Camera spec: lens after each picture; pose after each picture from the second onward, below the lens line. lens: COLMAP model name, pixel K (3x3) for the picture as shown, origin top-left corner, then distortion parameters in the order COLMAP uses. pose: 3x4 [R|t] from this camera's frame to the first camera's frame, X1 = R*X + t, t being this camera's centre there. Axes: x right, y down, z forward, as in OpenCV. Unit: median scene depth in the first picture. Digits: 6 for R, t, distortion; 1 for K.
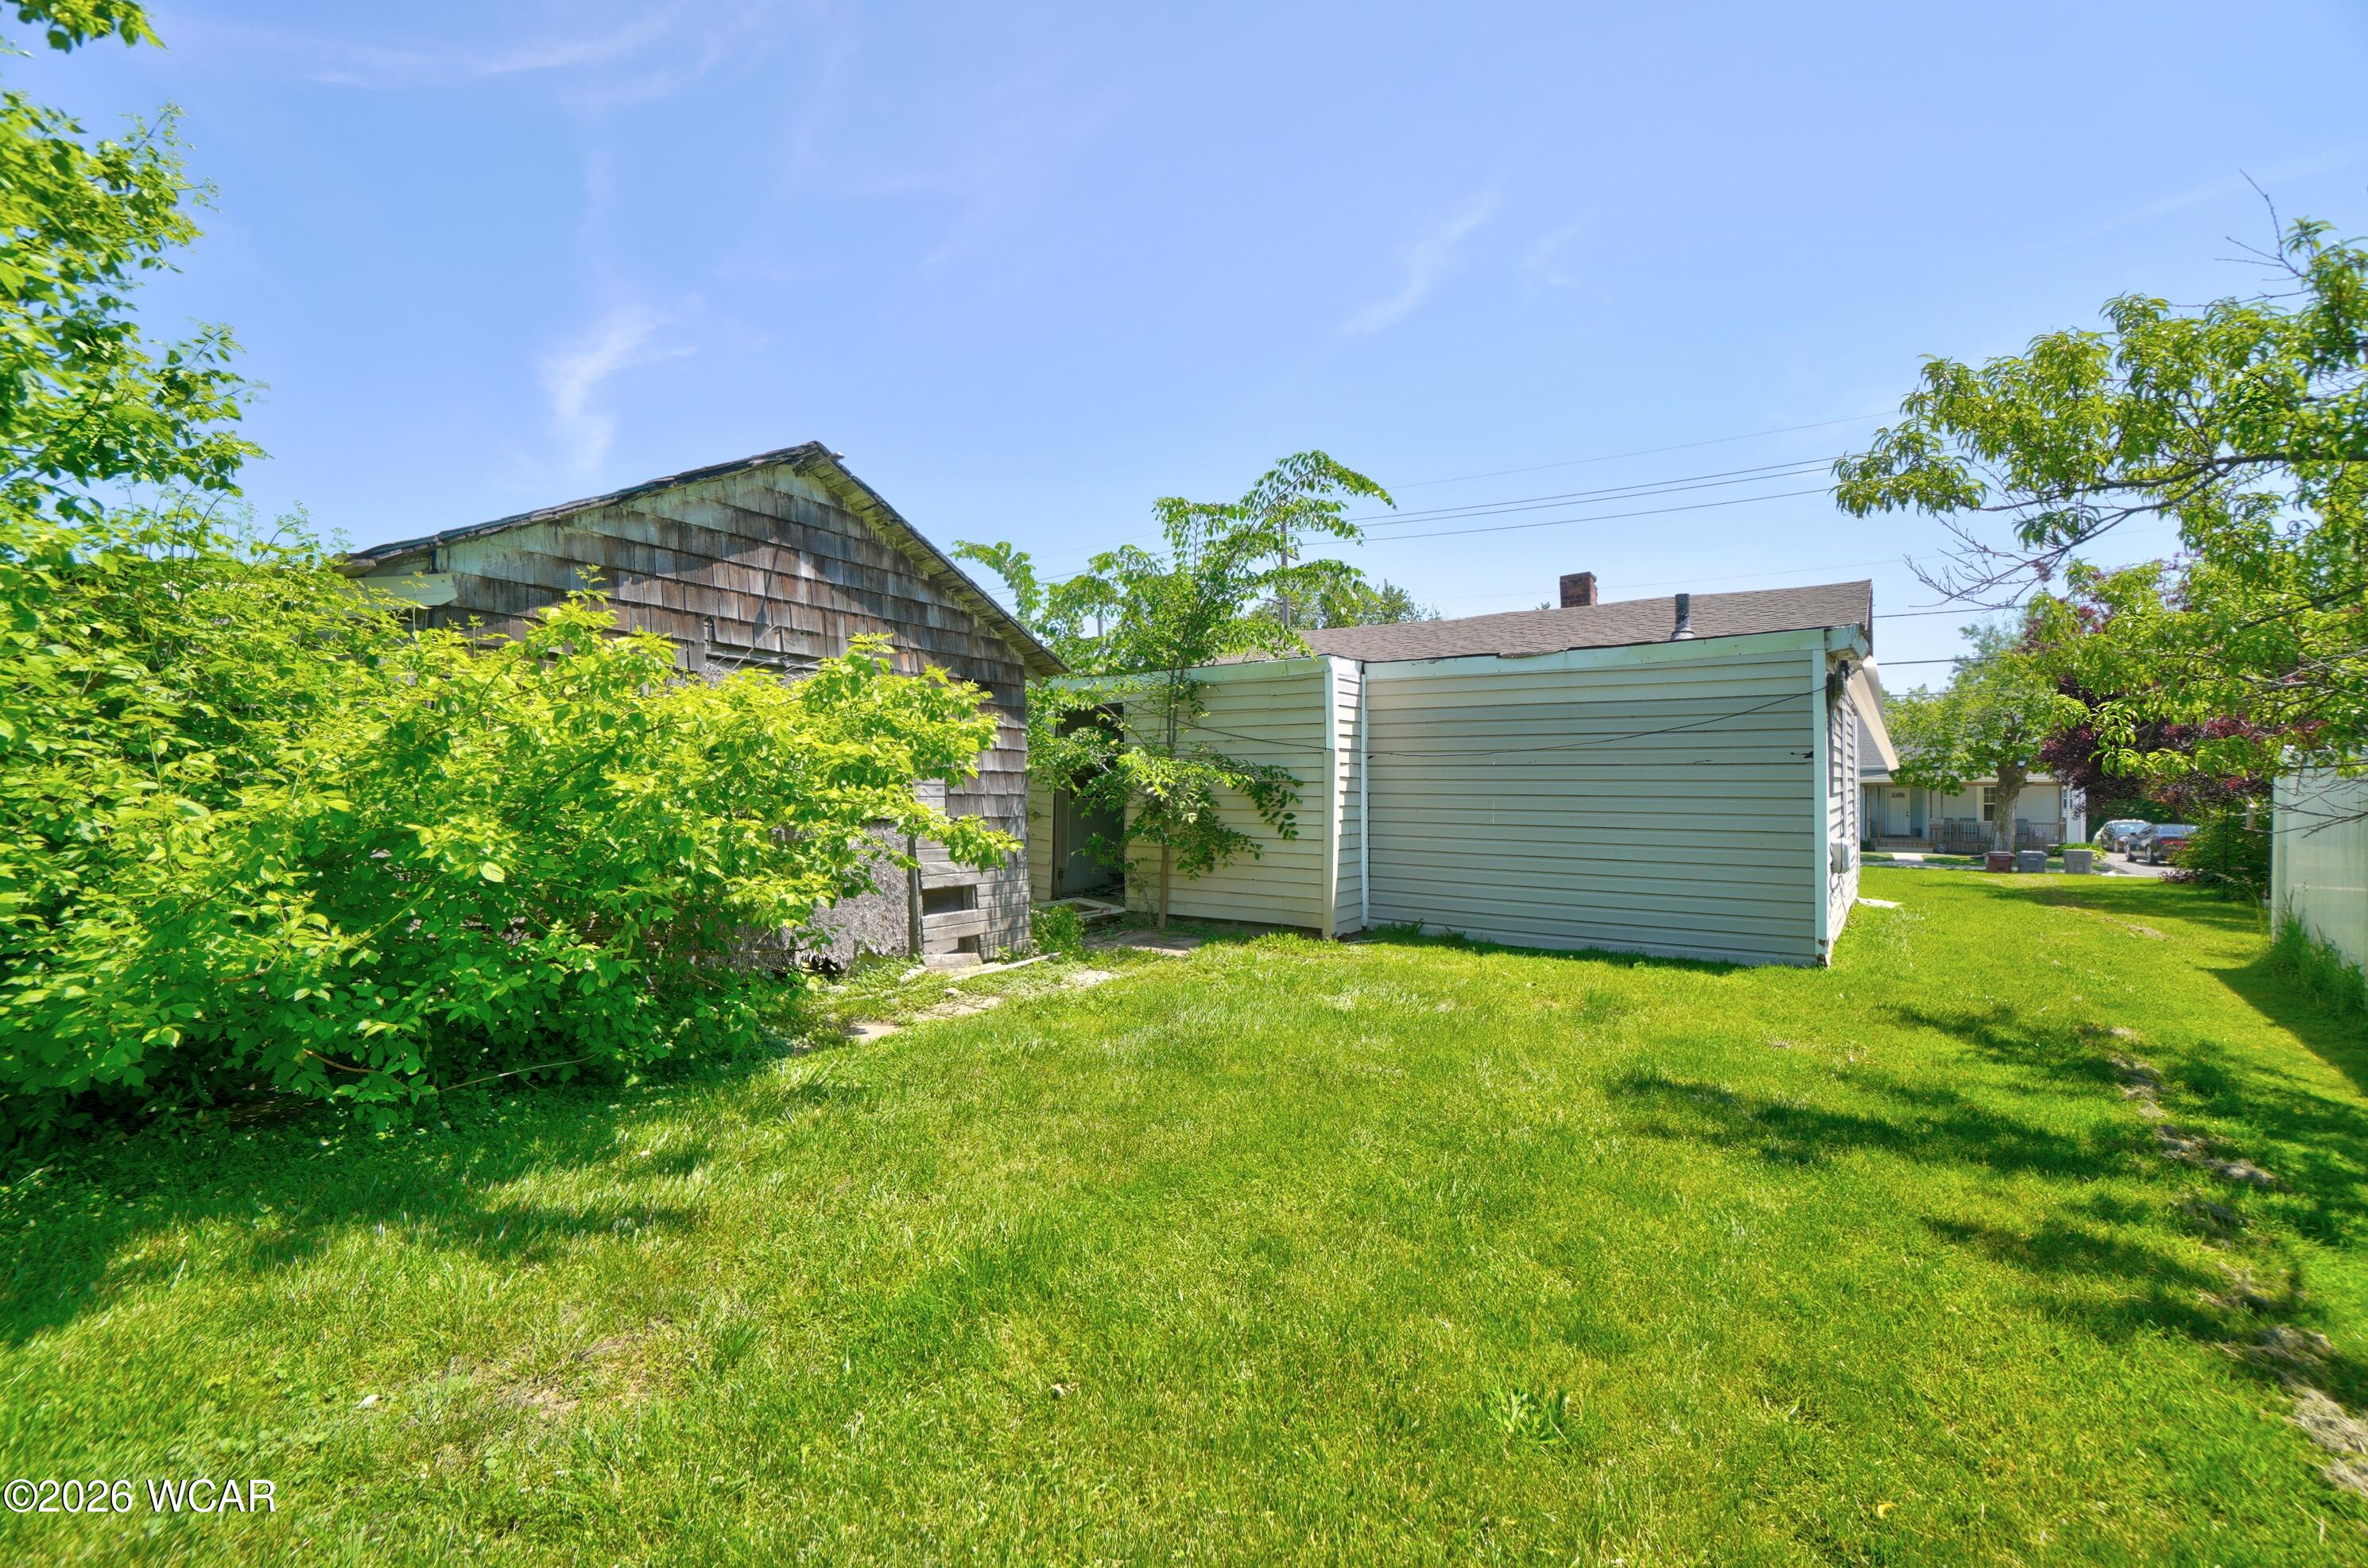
lens RADIAL K [[1052.0, 0, 1149.3], [0, 1052.0, 766.5], [0, 0, 1]] dist [-0.058678, 0.022095]
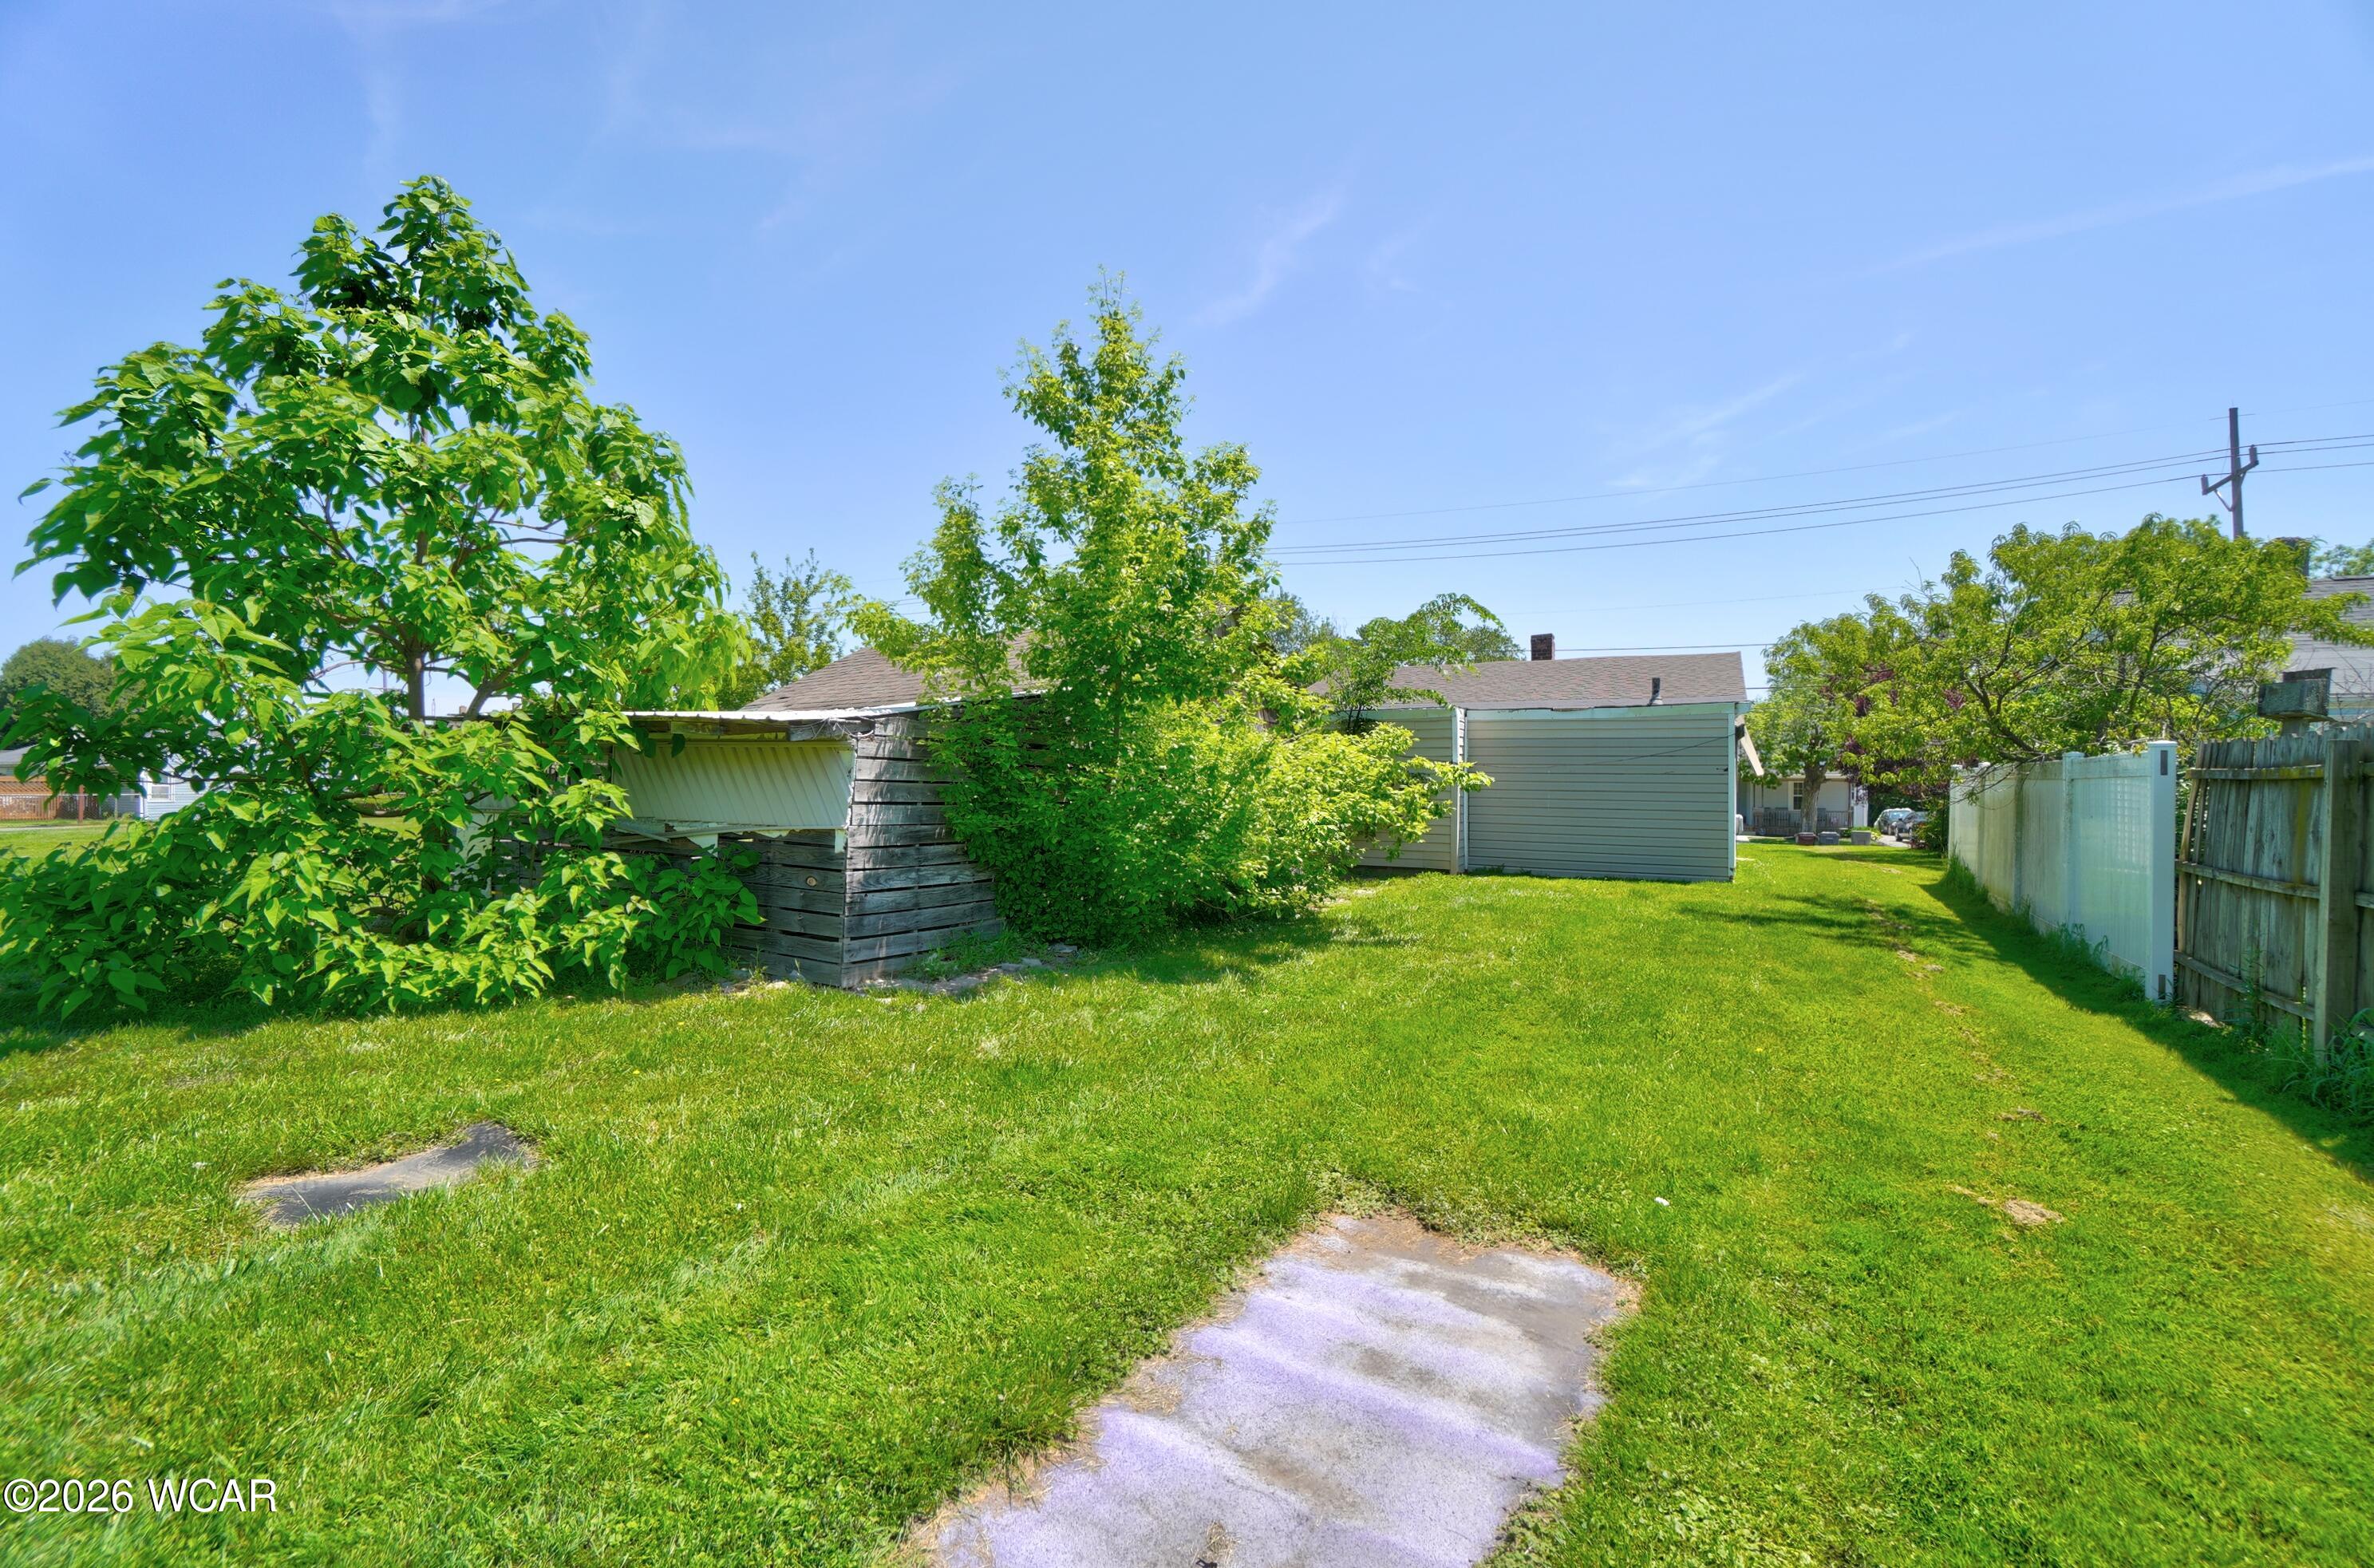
lens RADIAL K [[1048.1, 0, 1129.1], [0, 1048.1, 761.0], [0, 0, 1]] dist [-0.070874, 0.027517]
pose [[0.993524, 0.007144, 0.113396, -0.183259], [-0.007768, 0.999957, 0.005064, -0.007740], [-0.113355, -0.005912, 0.993537, -0.206480]]
